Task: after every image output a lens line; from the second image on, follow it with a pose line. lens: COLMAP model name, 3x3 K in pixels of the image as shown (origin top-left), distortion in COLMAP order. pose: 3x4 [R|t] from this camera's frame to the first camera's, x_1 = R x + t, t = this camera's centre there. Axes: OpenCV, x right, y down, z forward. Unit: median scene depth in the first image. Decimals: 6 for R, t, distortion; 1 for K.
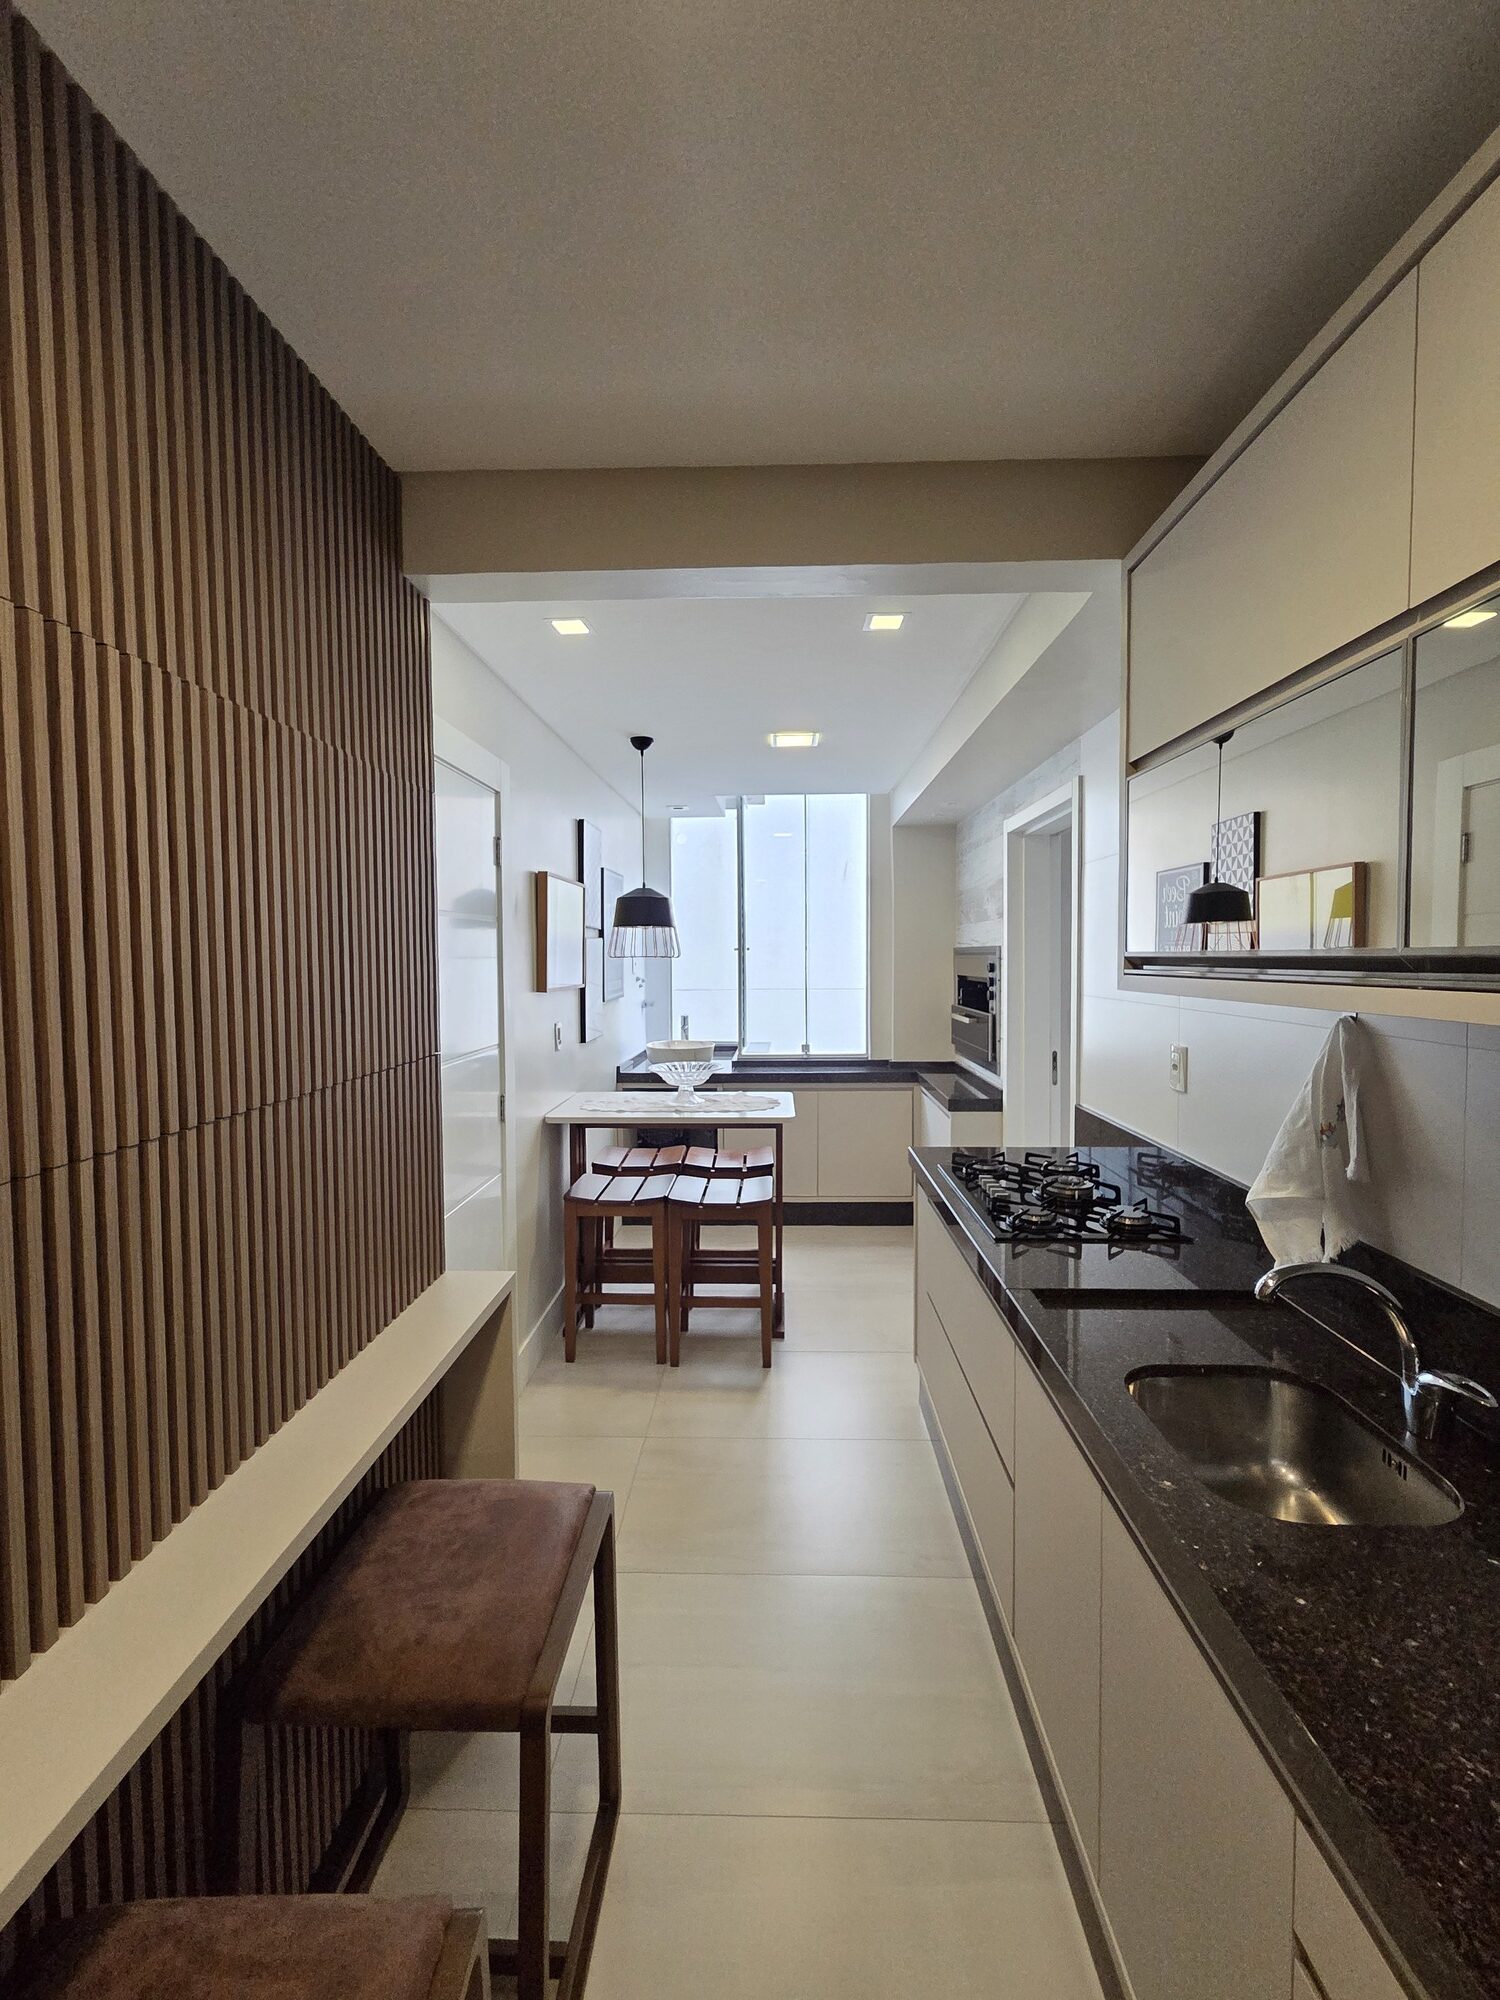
lens RADIAL K [[819.2, 0, 748.0], [0, 819.2, 995.0], [0, 0, 1]] dist [-0.001219, -0.000284]
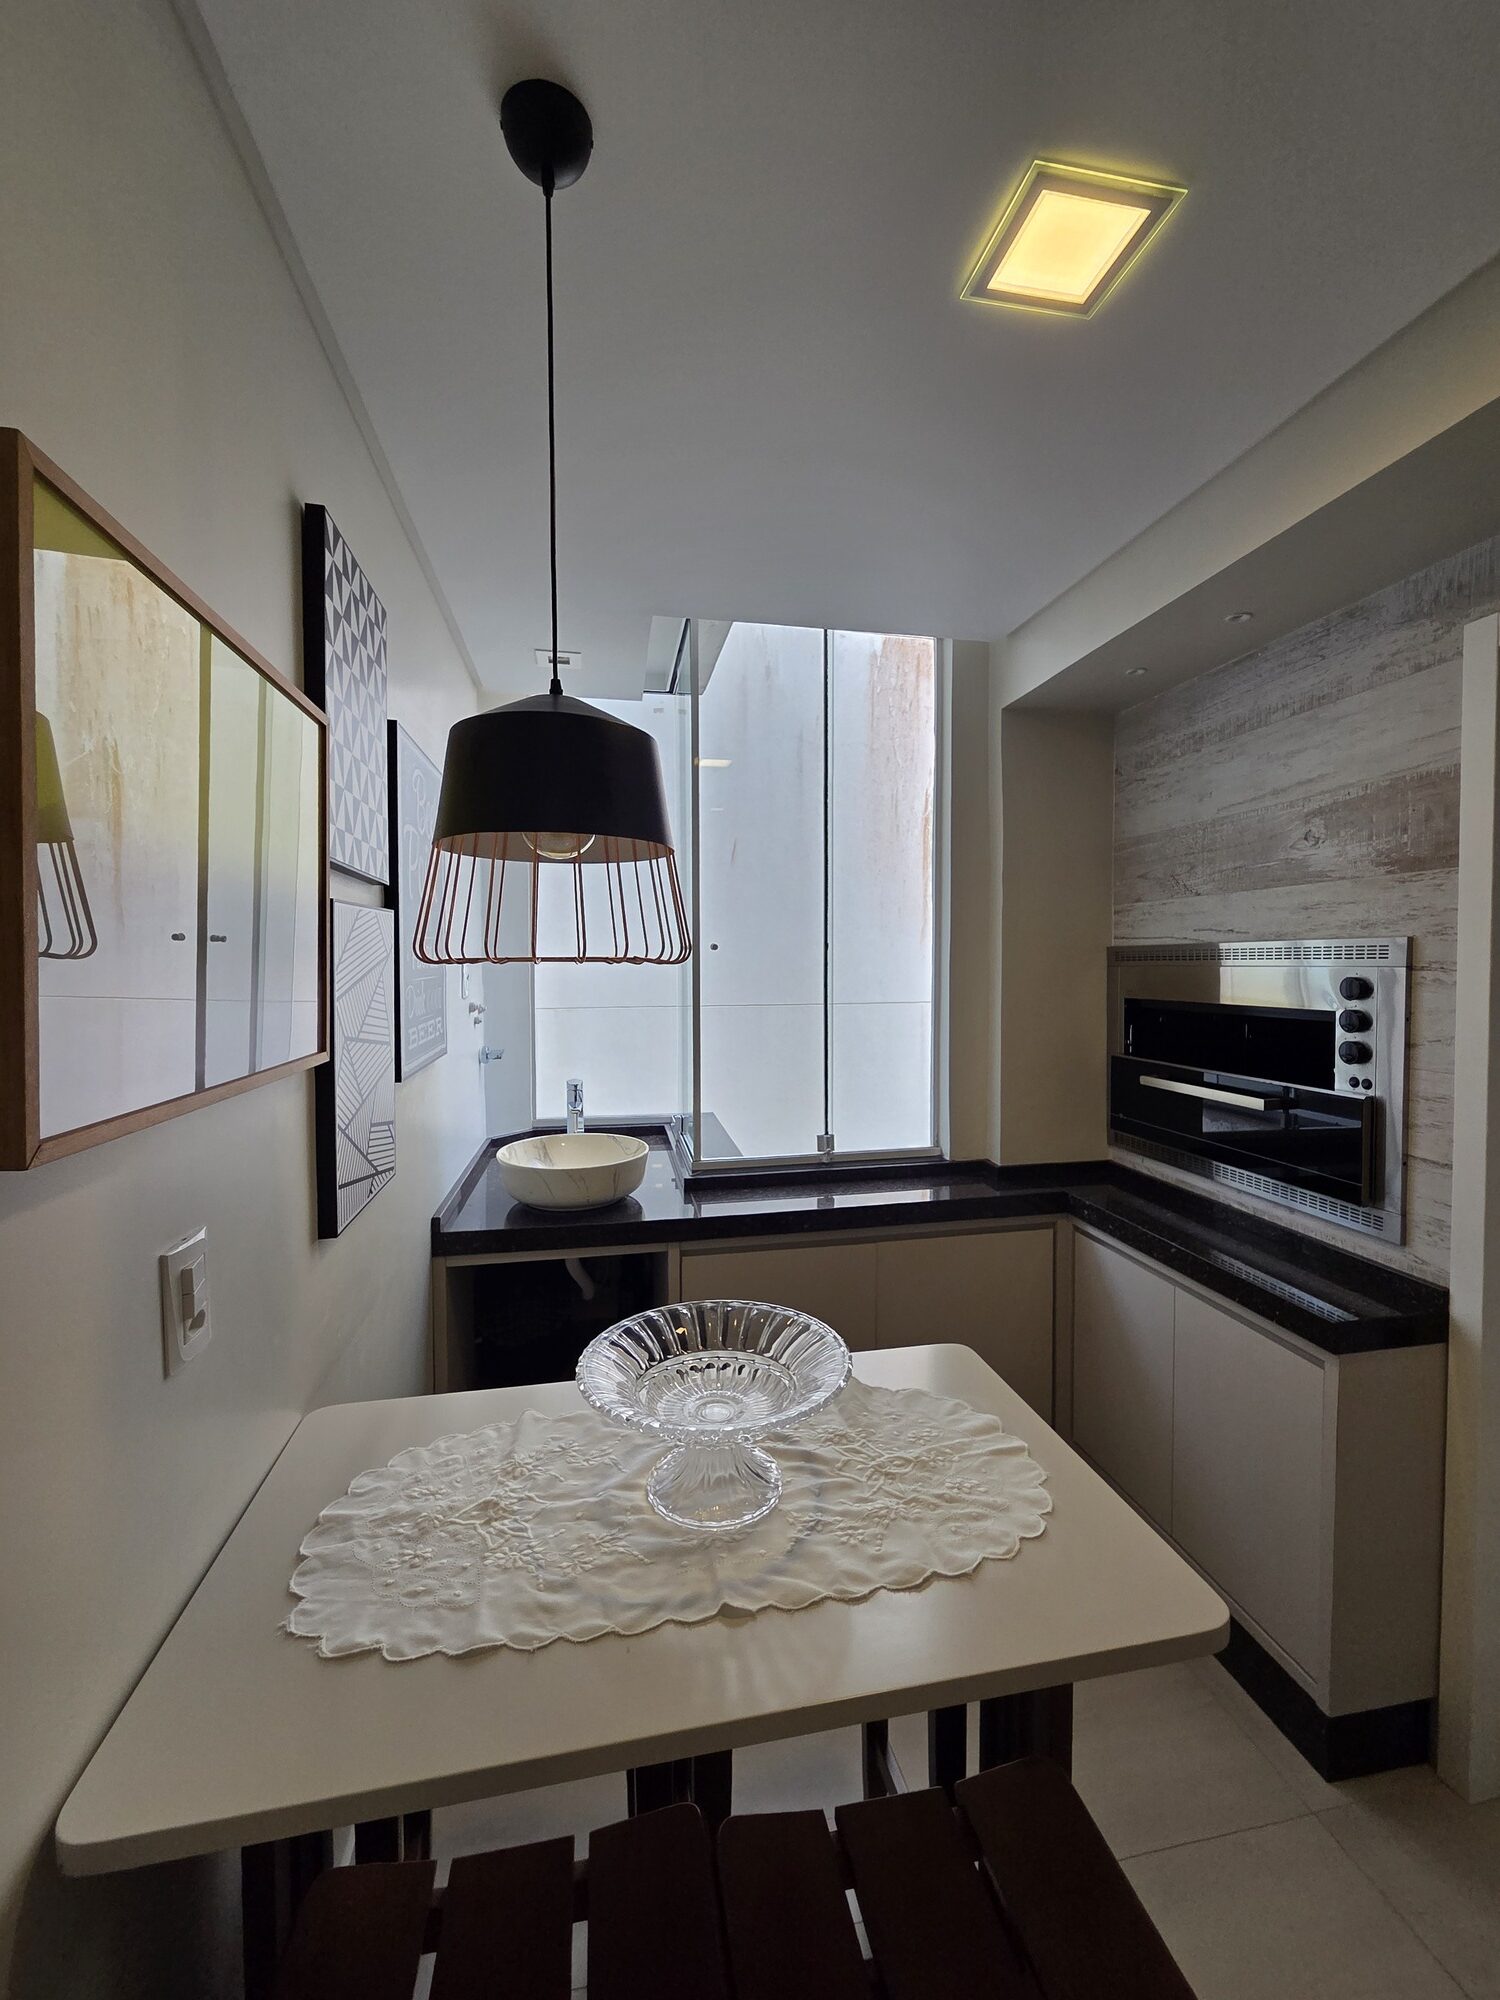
lens RADIAL K [[819.2, 0, 761.6], [0, 819.2, 1000.3], [0, 0, 1]] dist [-0.001219, -0.000284]
pose [[0.970730, -0.009789, 0.239973, -0.098989], [0.010224, 0.999948, -0.000566, -0.026117], [-0.239955, 0.003003, 0.970779, 0.565780]]
